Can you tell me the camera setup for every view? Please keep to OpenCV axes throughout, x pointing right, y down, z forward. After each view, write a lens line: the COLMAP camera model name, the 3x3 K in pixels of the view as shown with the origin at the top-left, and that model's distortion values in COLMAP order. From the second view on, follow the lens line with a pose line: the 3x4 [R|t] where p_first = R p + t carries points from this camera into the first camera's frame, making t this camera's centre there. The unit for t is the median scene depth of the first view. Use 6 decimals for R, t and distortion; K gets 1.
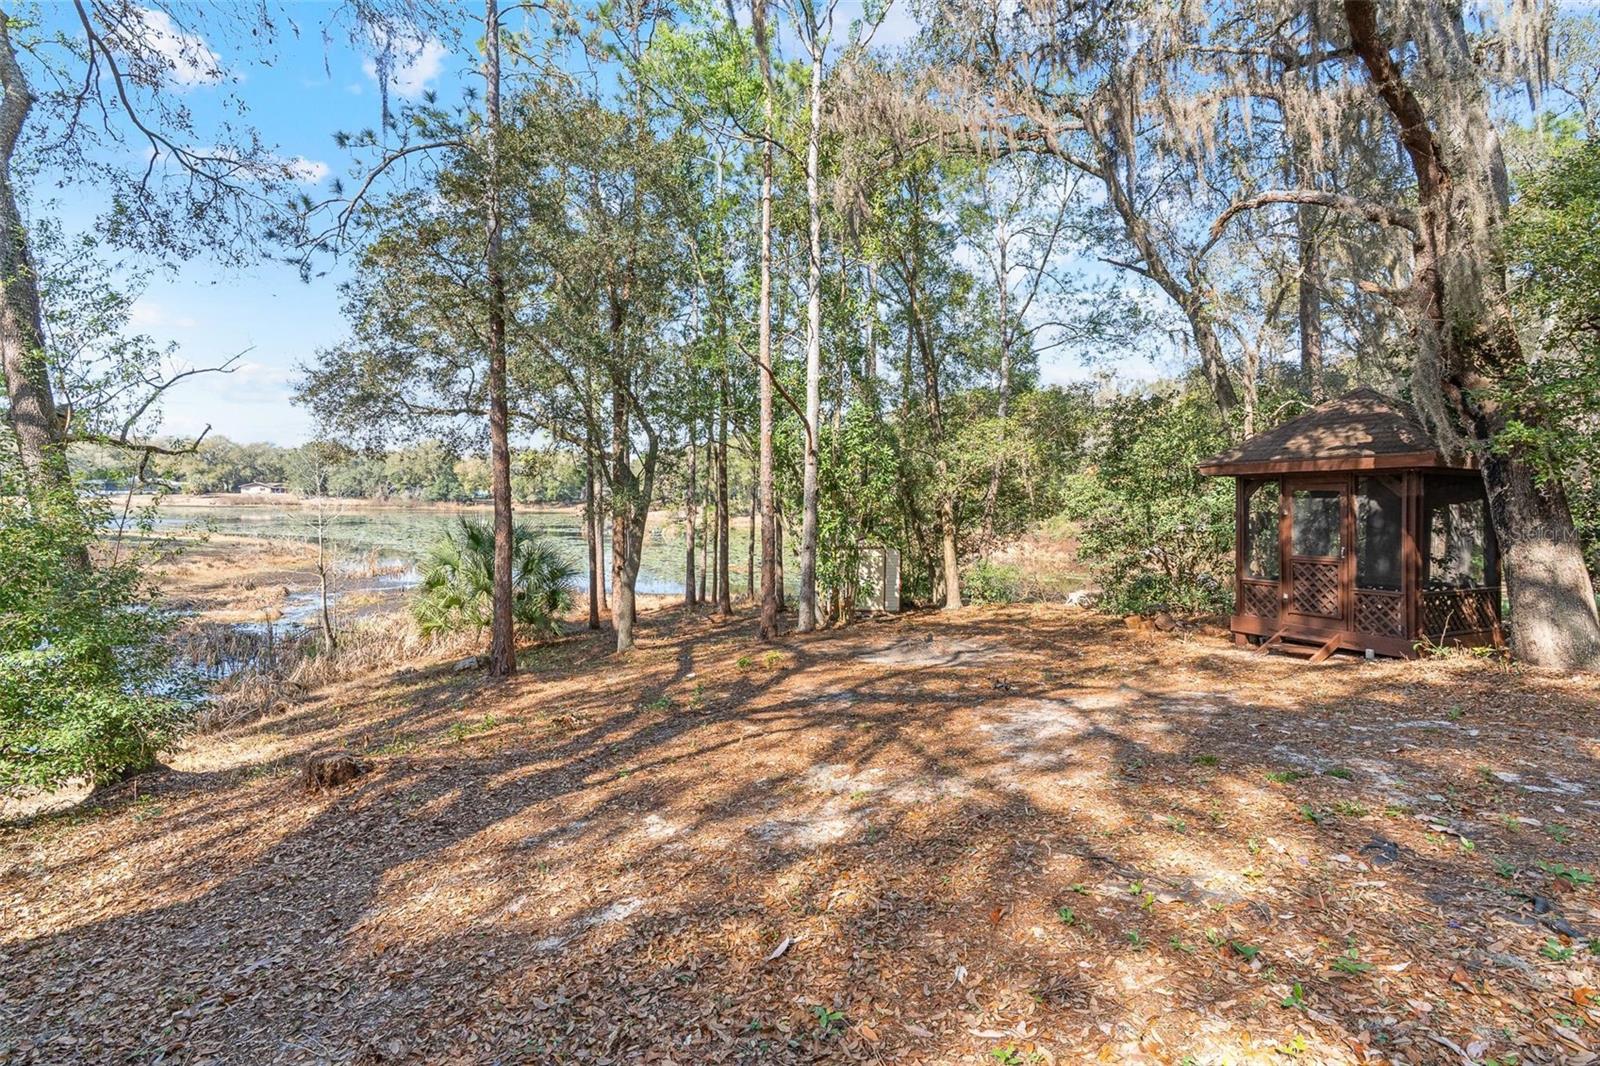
lens RADIAL K [[723.3, 0, 796.9], [0, 723.3, 539.2], [0, 0, 1]] dist [-0.004736, 0.000905]
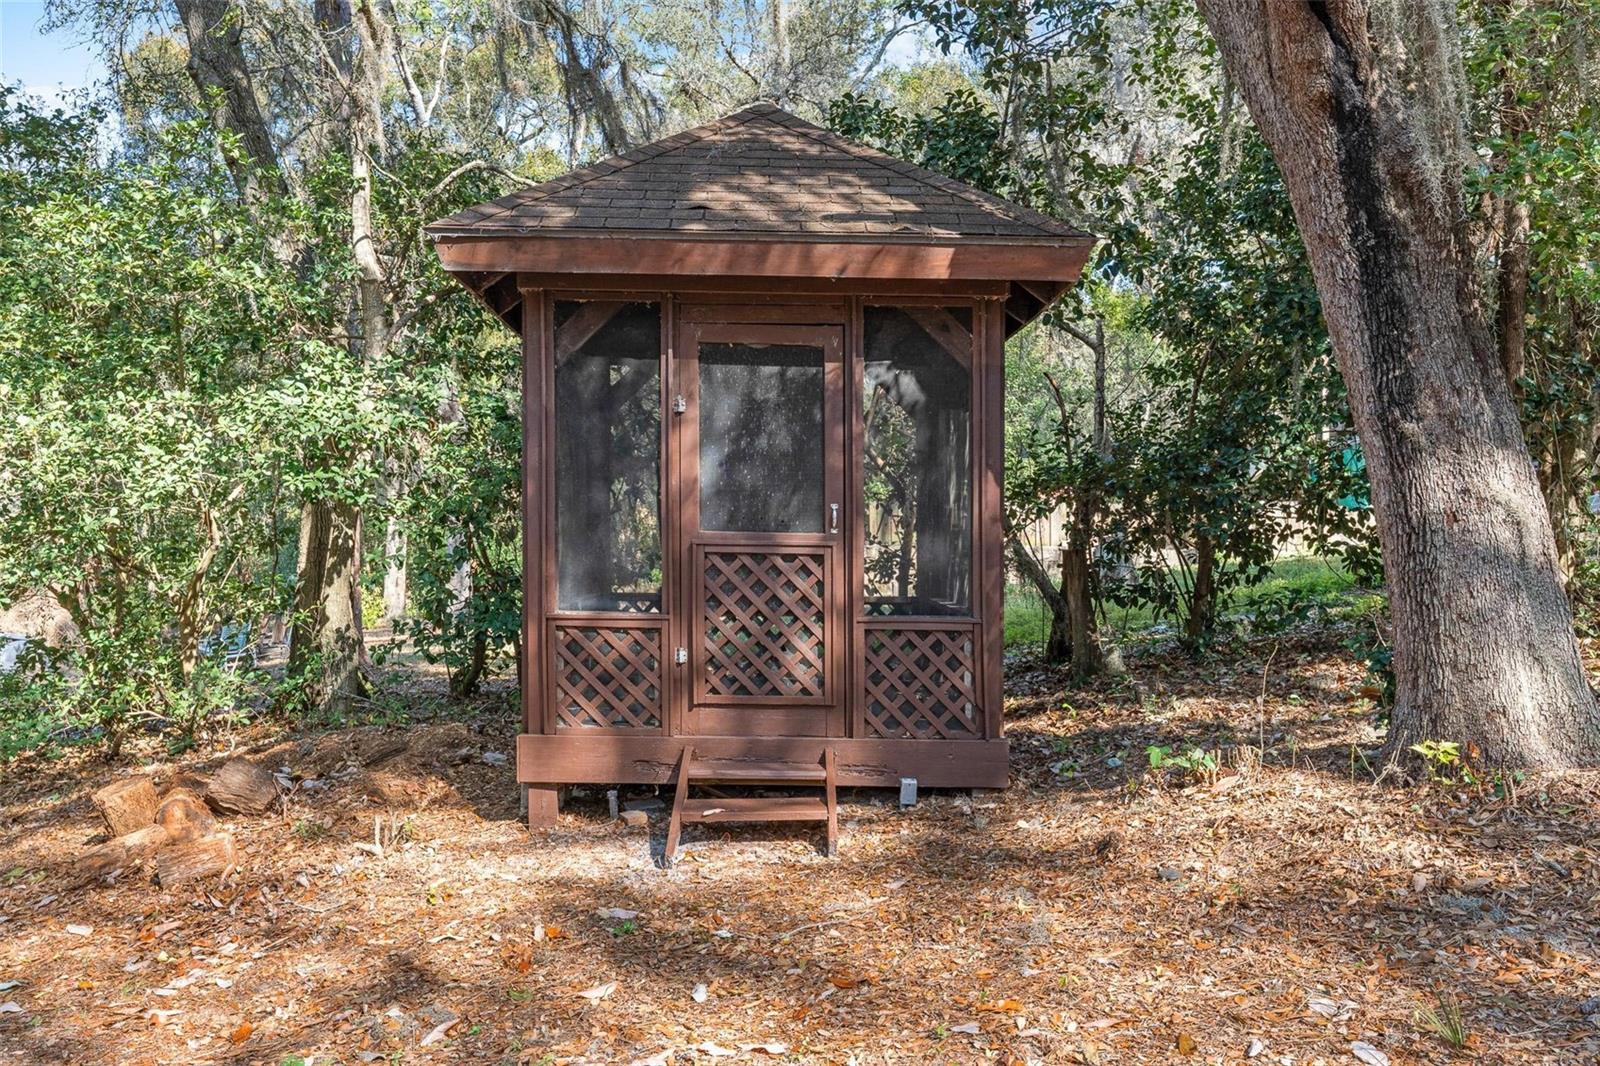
lens RADIAL K [[1287.9, 0, 800.5], [0, 1287.9, 536.4], [0, 0, 1]] dist [-0.005236, -0.000622]
pose [[0.420182, -0.000878, 0.907439, 0.165664], [0.028852, 0.999507, -0.012392, 0.033888], [-0.906981, 0.031388, 0.420000, 0.732569]]
